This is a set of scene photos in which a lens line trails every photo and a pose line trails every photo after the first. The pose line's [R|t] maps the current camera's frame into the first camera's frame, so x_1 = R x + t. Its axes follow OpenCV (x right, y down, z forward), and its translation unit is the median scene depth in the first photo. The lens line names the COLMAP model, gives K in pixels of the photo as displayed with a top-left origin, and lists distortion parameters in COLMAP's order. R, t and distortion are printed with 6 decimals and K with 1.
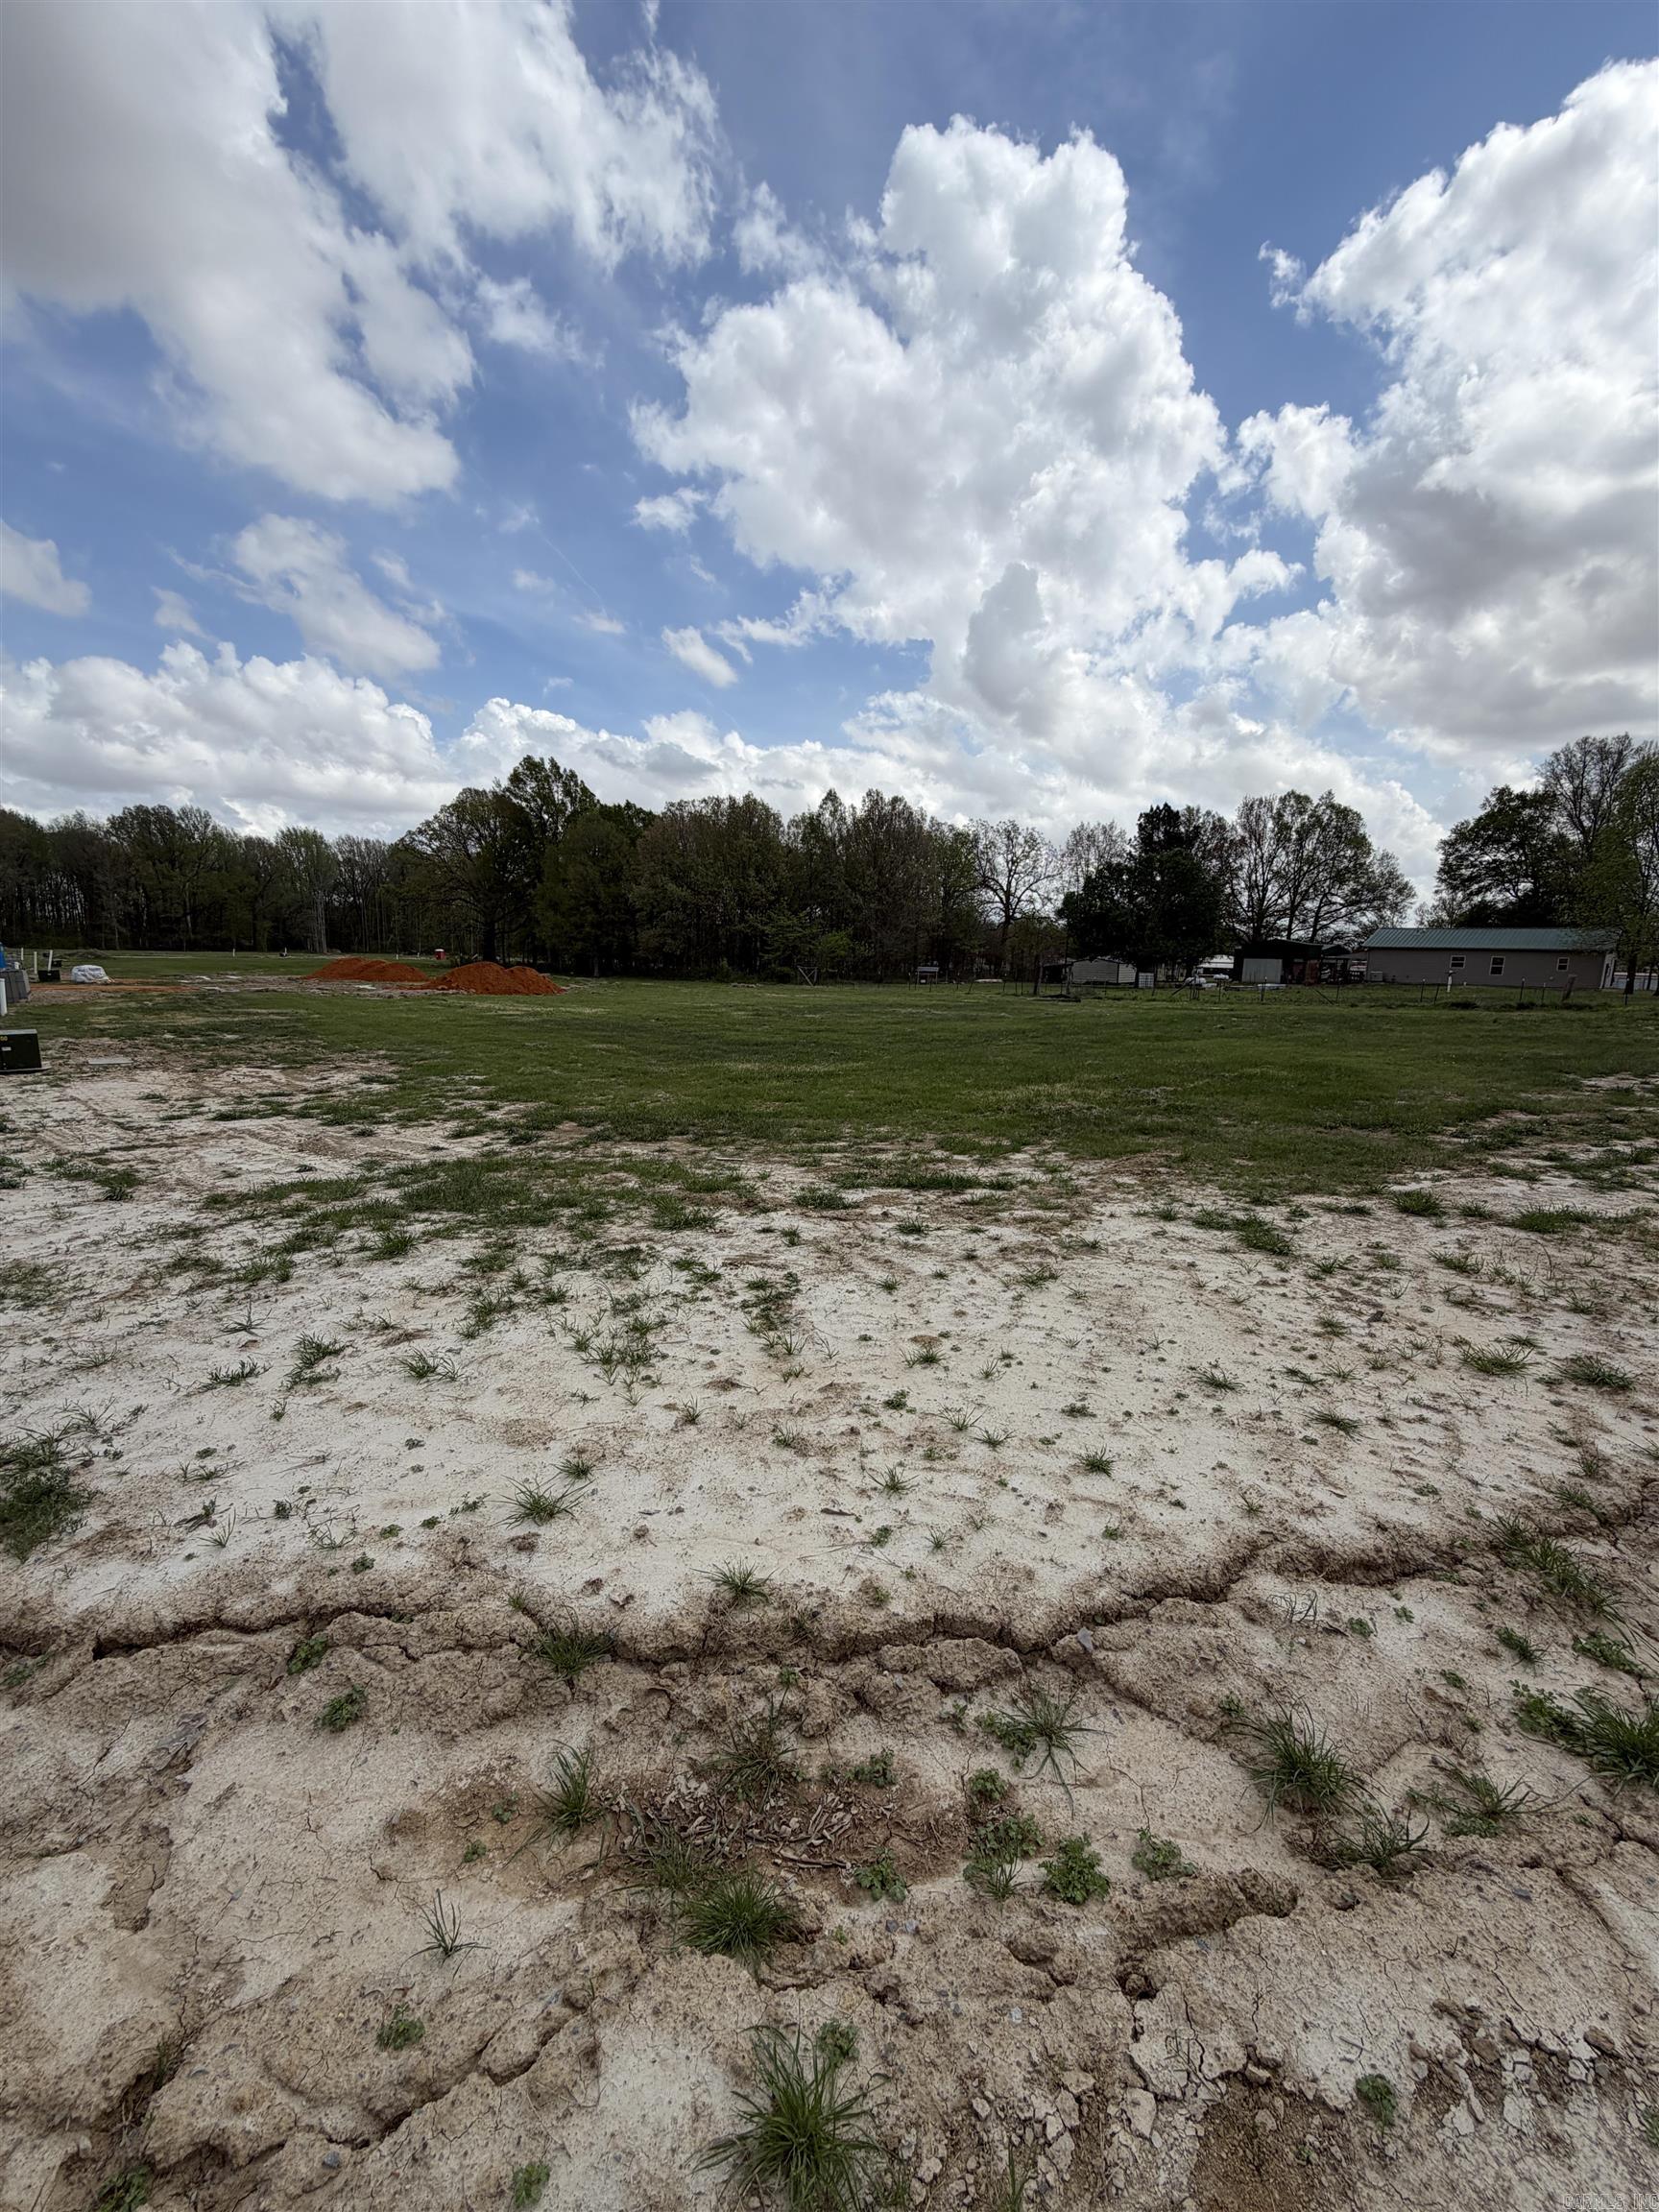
lens RADIAL K [[937.8, 0, 829.5], [0, 937.8, 1106.0], [0, 0, 1]] dist [0.000318, 0.000126]
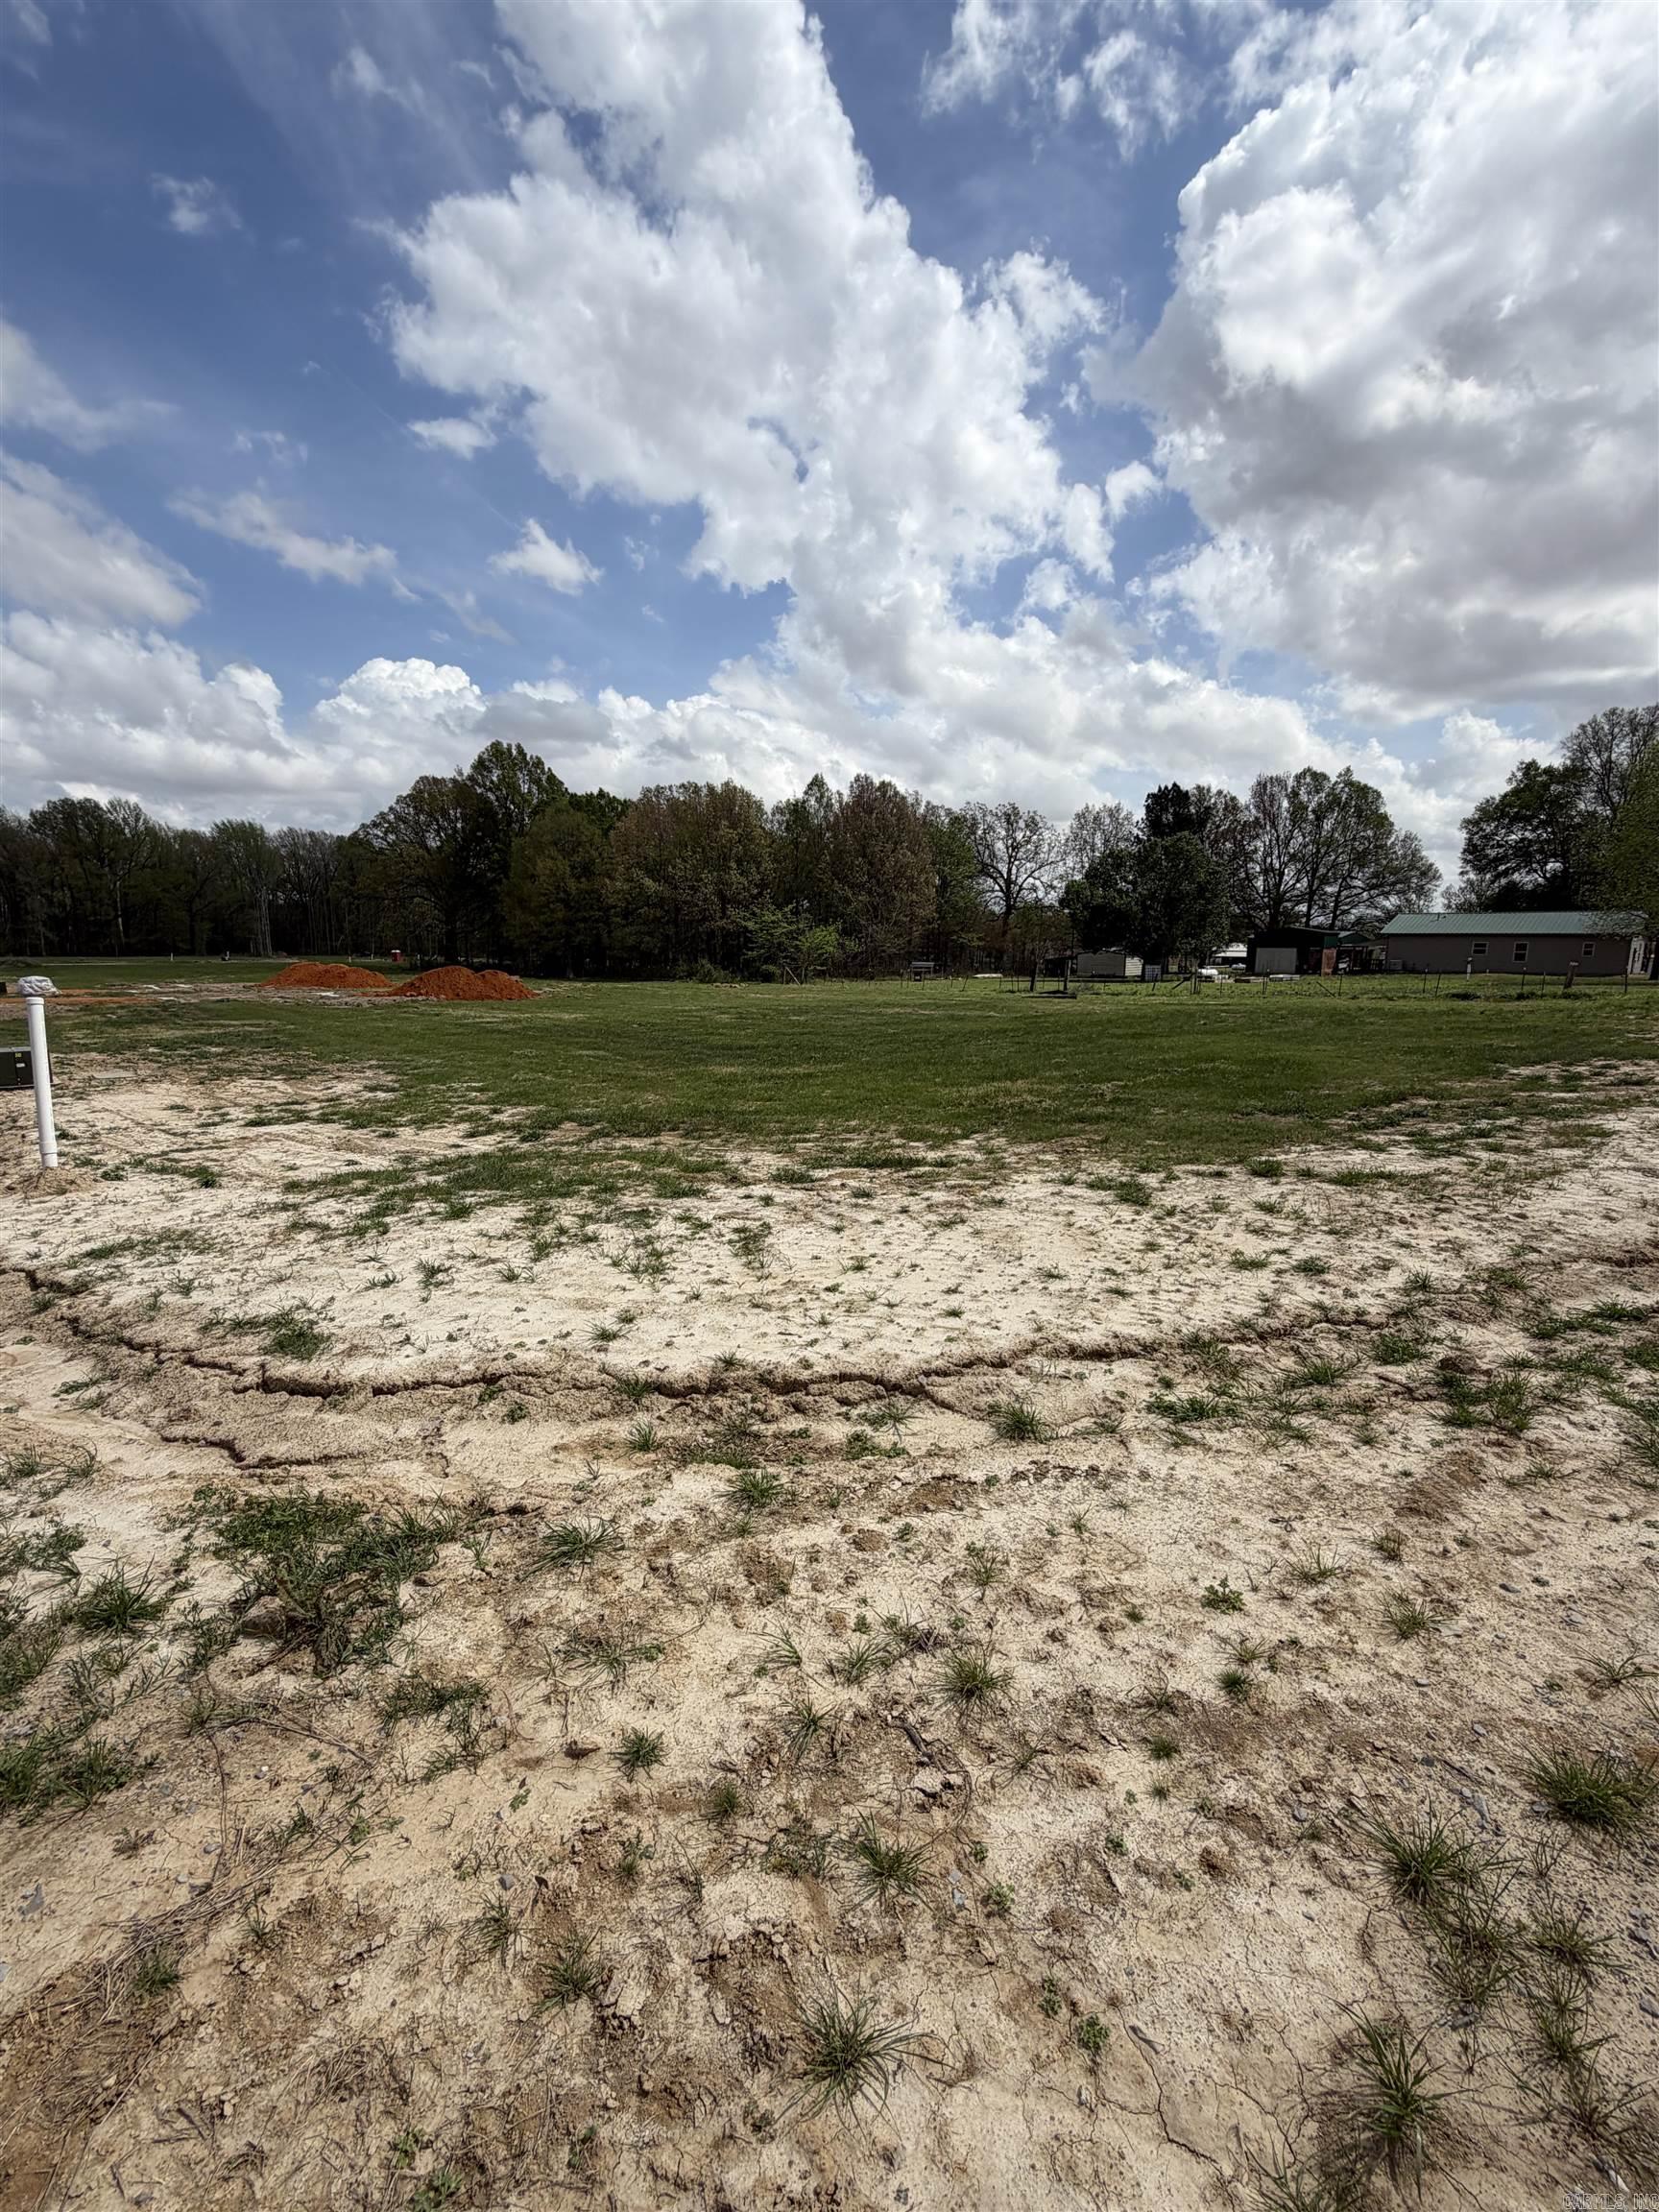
lens RADIAL K [[1042.0, 0, 829.5], [0, 1042.0, 1106.0], [0, 0, 1]] dist [-0.000642, -0.000050]
pose [[0.999840, -0.017125, 0.005237, 0.018922], [0.017166, 0.999821, -0.007966, 0.011489], [-0.005099, 0.008054, 0.999955, -0.199481]]
